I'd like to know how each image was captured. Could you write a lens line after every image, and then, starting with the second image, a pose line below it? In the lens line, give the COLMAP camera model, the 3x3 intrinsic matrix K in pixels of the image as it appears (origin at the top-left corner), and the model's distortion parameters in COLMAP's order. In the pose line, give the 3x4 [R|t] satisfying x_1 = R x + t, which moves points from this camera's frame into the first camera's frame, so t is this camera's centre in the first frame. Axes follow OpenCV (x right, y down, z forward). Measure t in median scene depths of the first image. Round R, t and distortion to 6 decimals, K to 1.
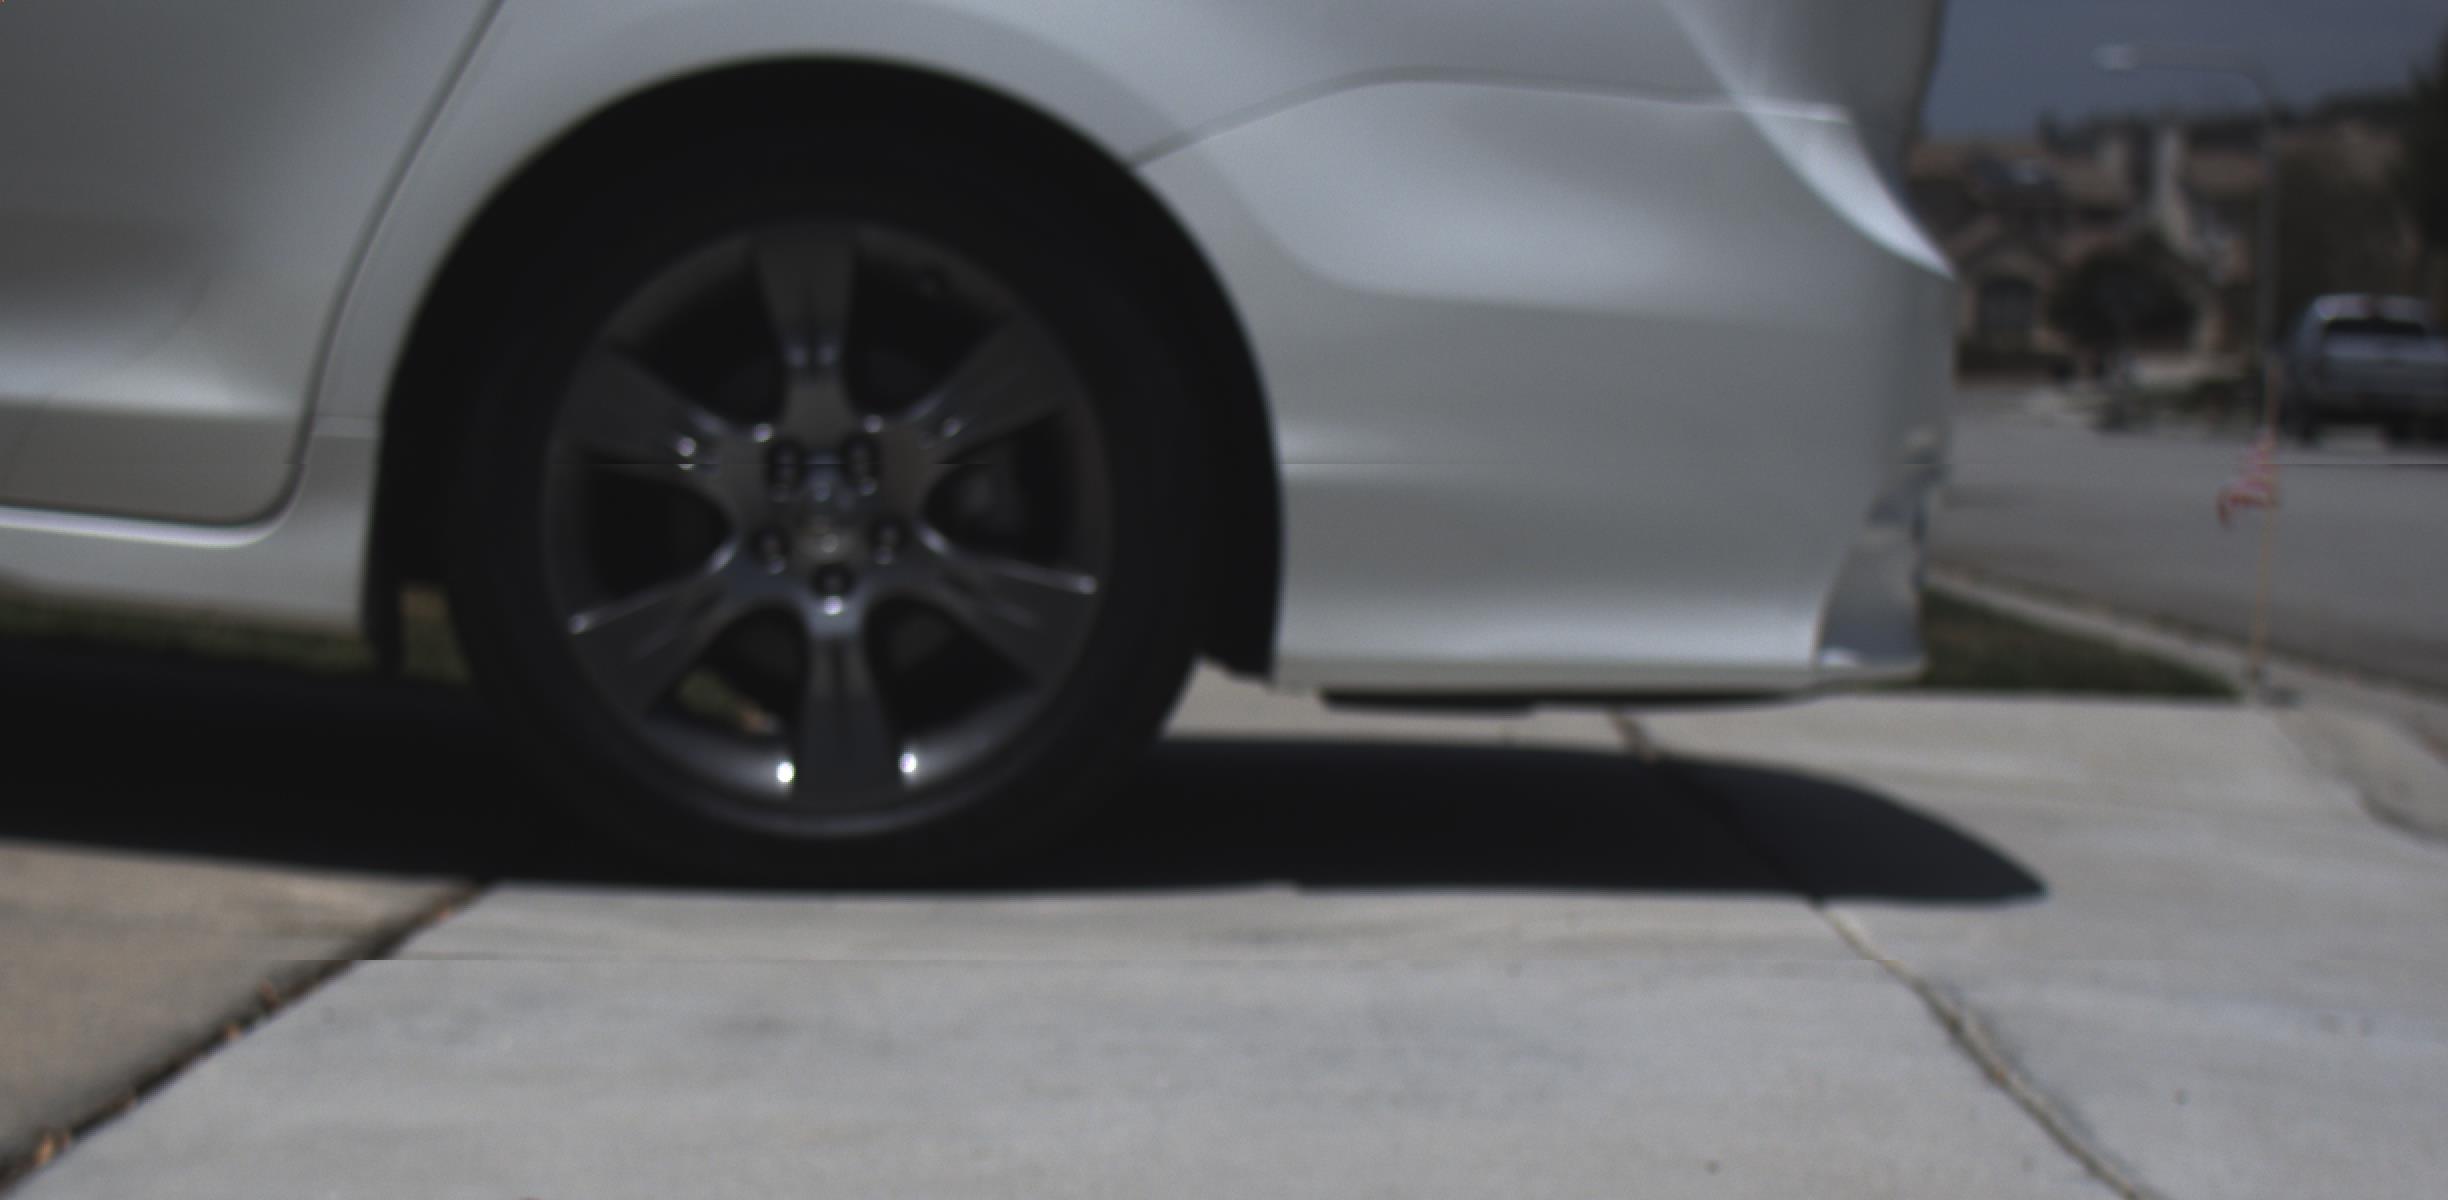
lens RADIAL K [[8718.1, 0, 1220.1], [0, 8718.1, 621.3], [0, 0, 1]] dist [0.886600, 0.000000]
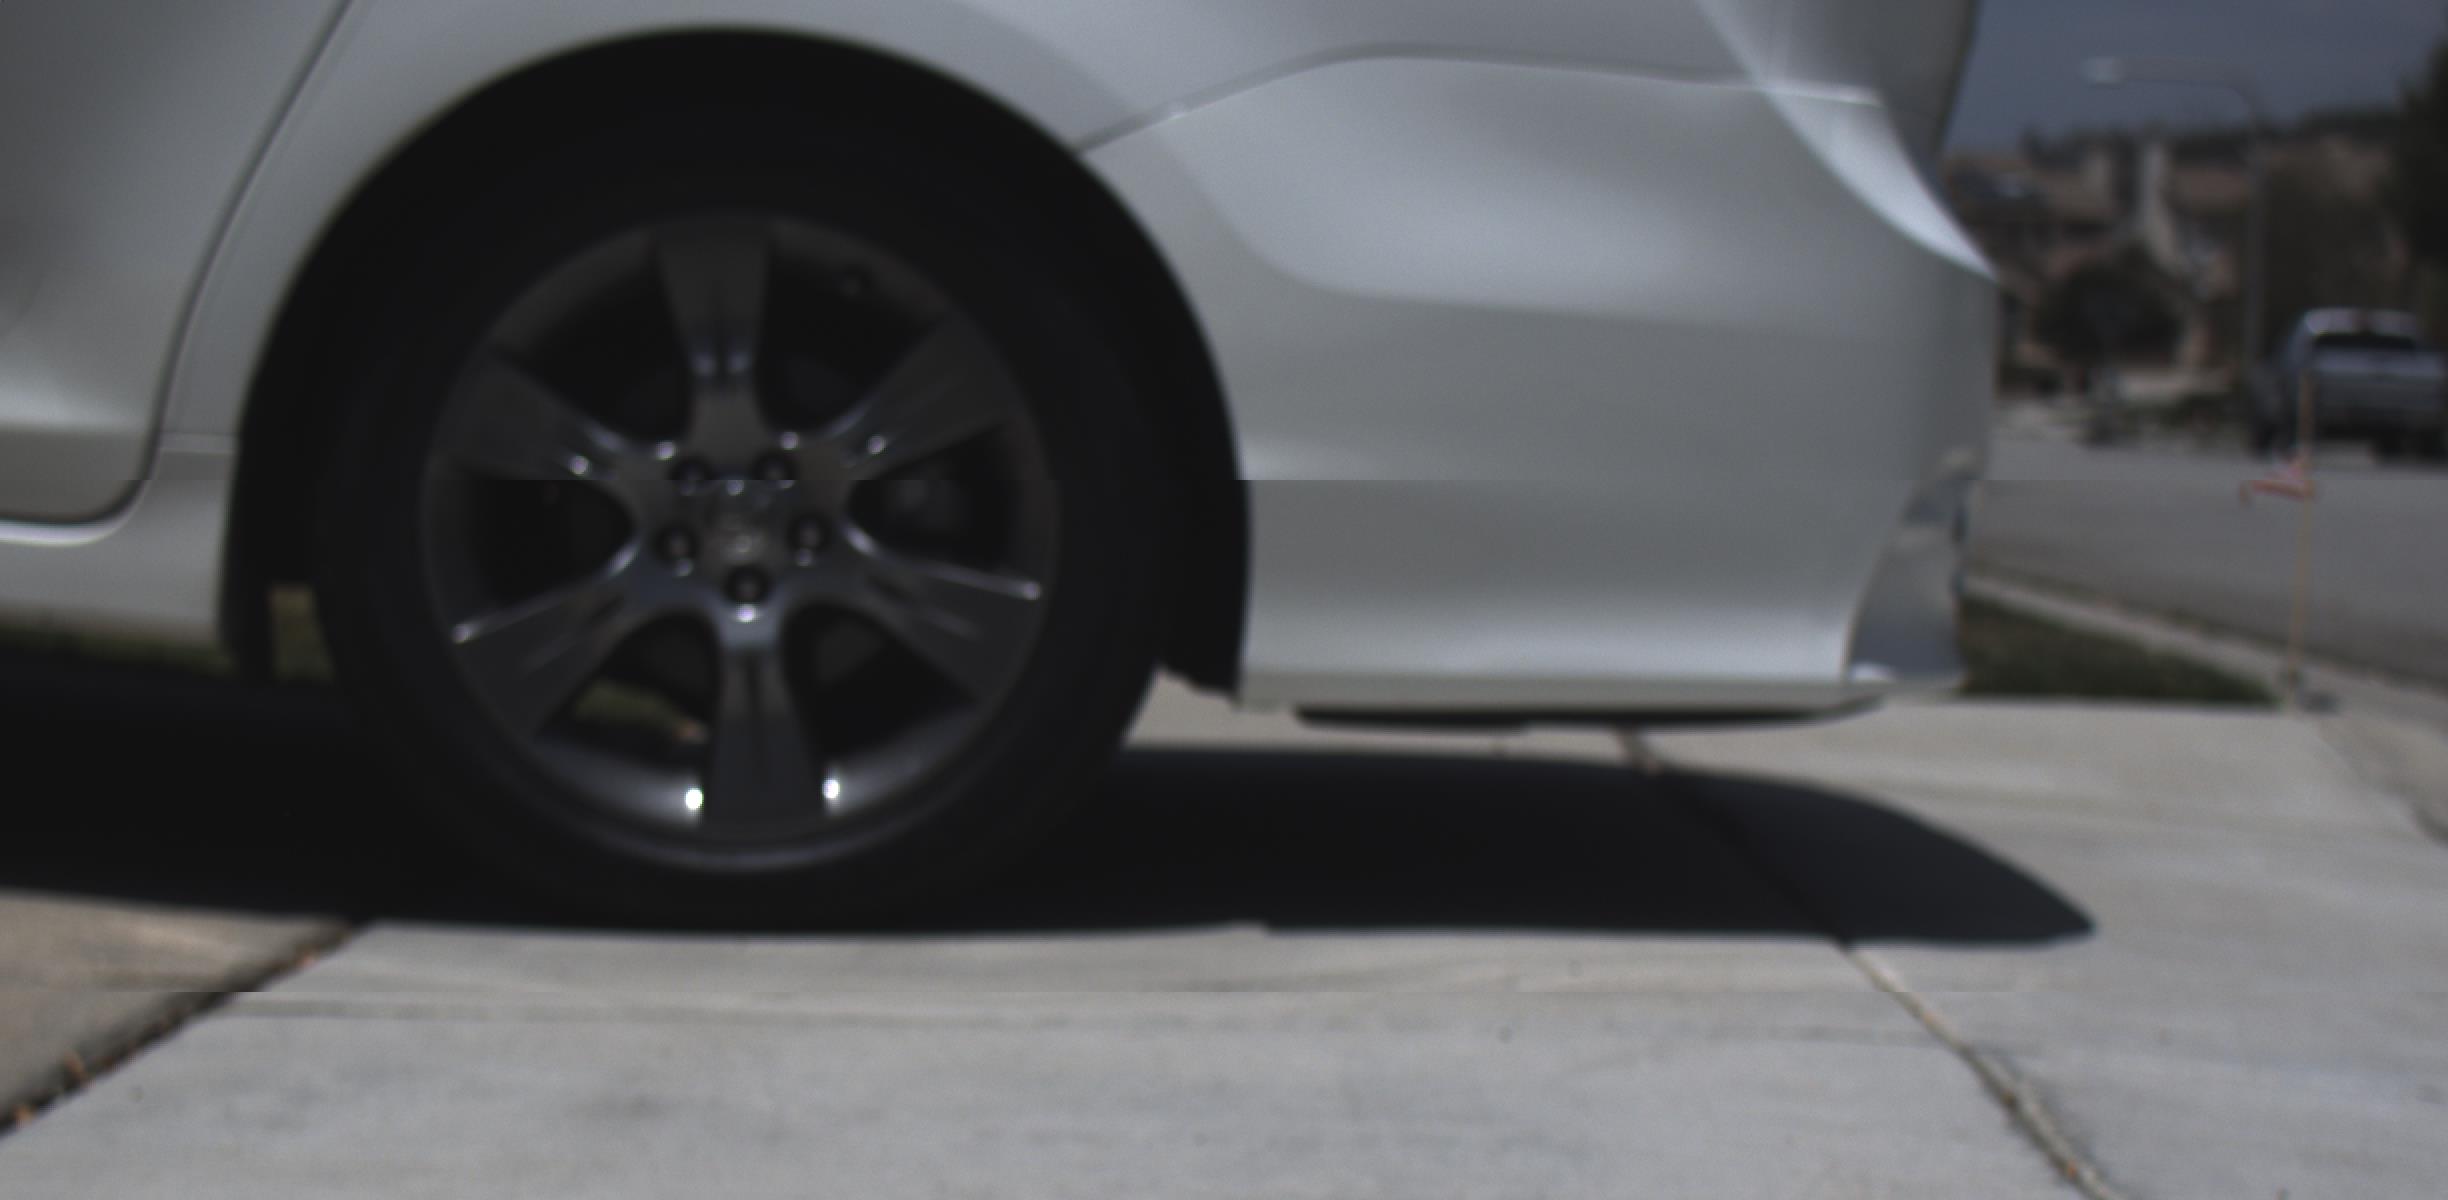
lens RADIAL K [[8718.1, 0, 1239.2], [0, 8718.1, 582.8], [0, 0, 1]] dist [0.886600, 0.000000]
pose [[0.999991, 0.001857, 0.003913, 0.002568], [-0.001834, 0.999981, -0.005852, 0.000245], [-0.003924, 0.005845, 0.999975, 0.098720]]
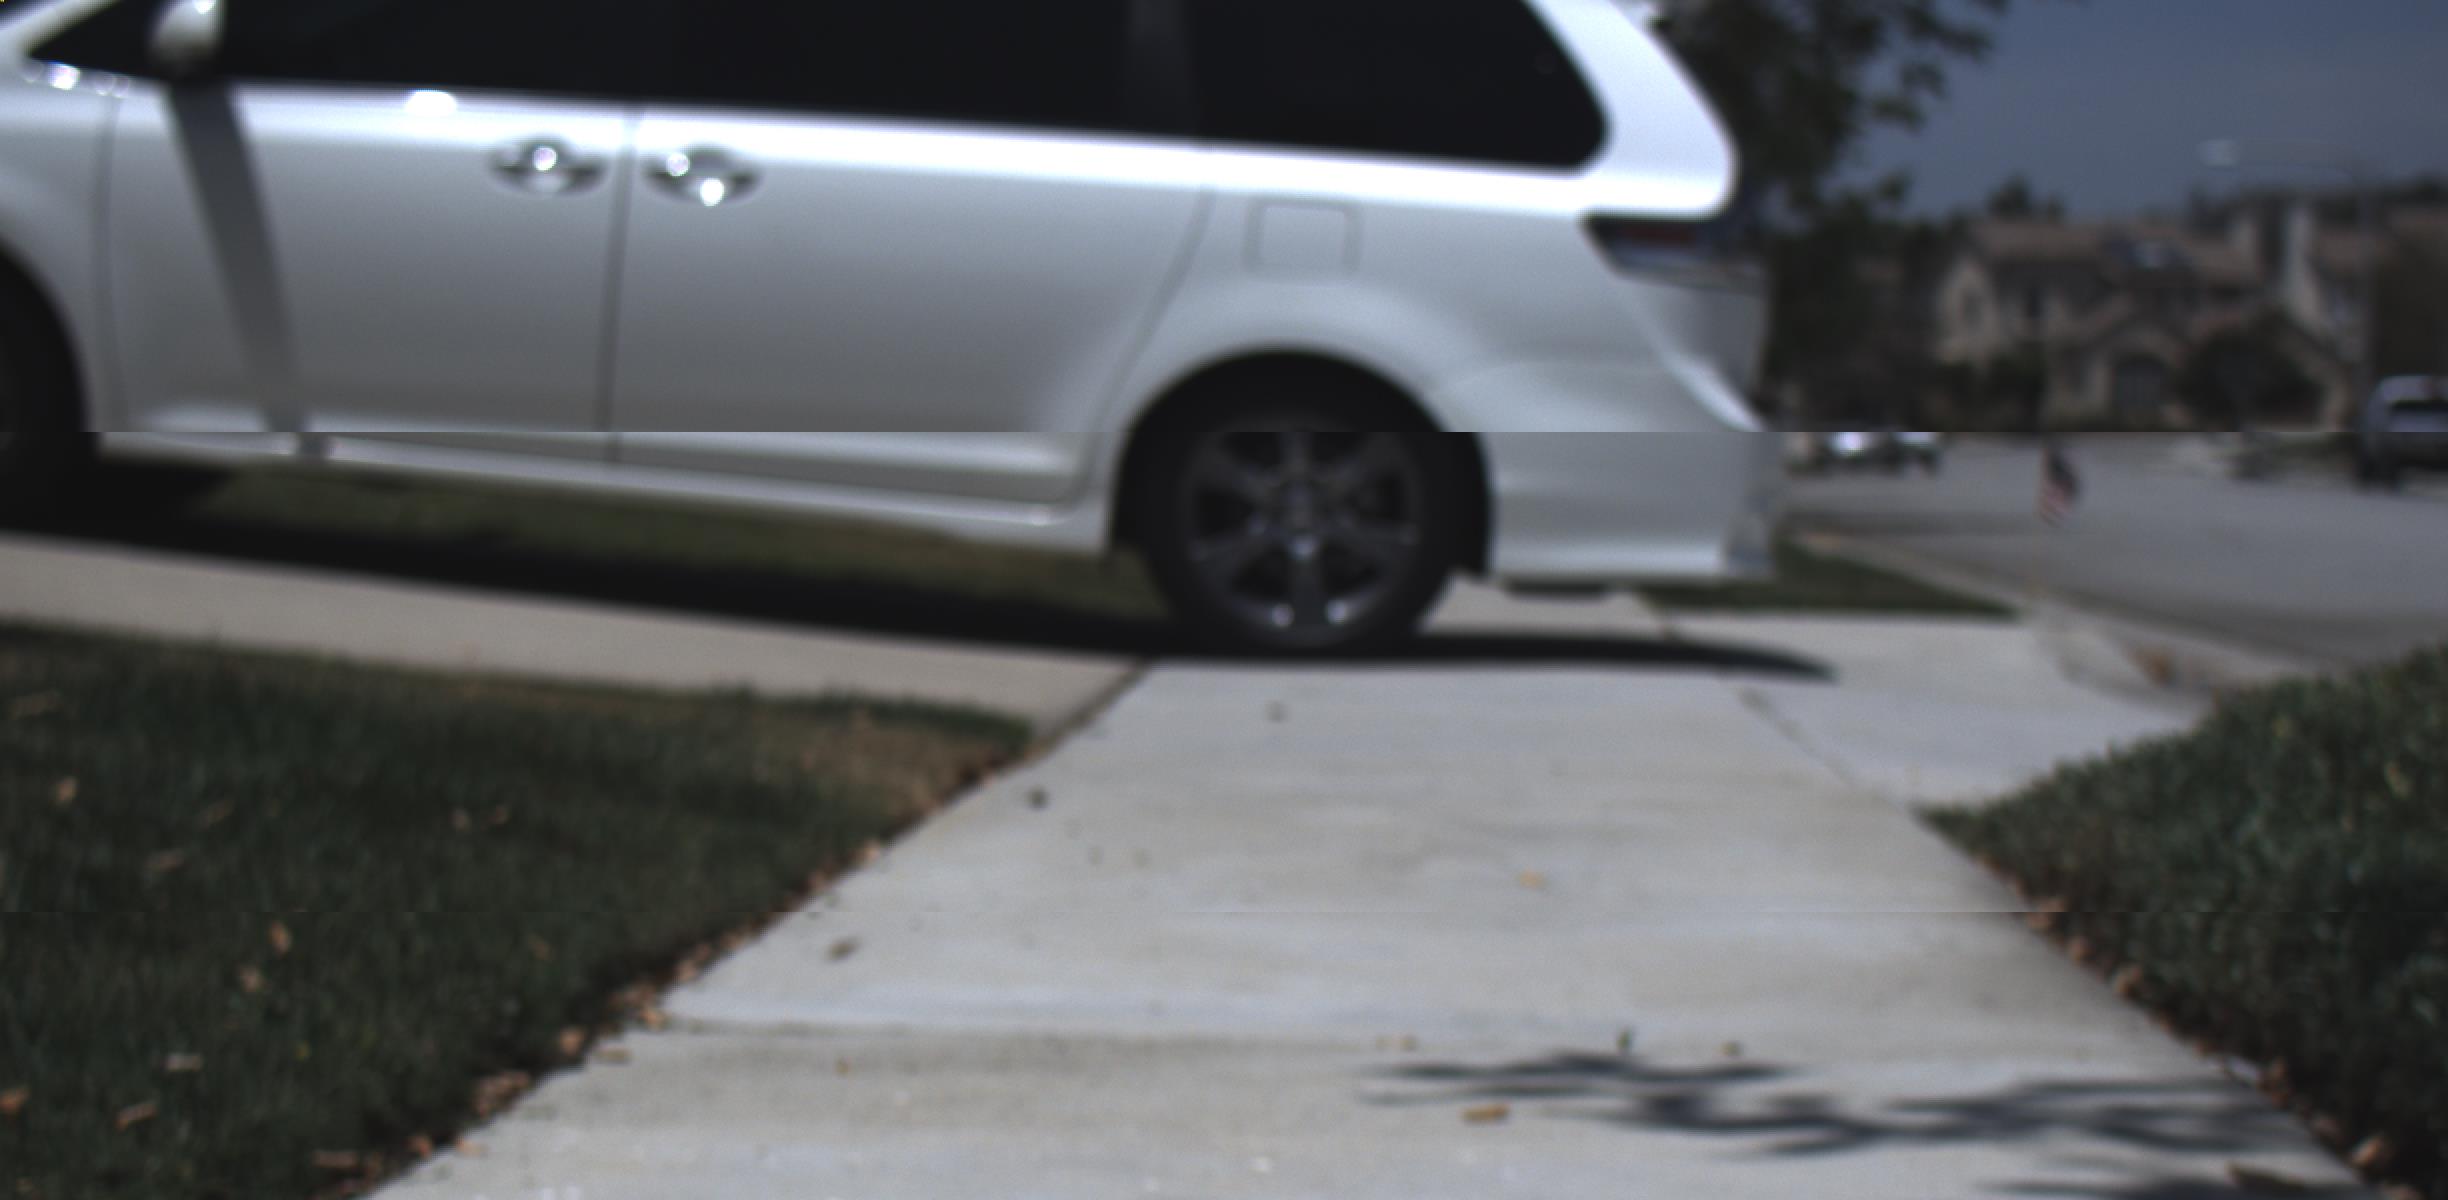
lens RADIAL K [[8718.1, 0, 1234.1], [0, 8718.1, 619.1], [0, 0, 1]] dist [0.886600, 0.000000]
pose [[0.999871, -0.004107, -0.015536, -0.023417], [0.003967, 0.999951, -0.009084, 0.034241], [0.015573, 0.009021, 0.999838, -1.357786]]
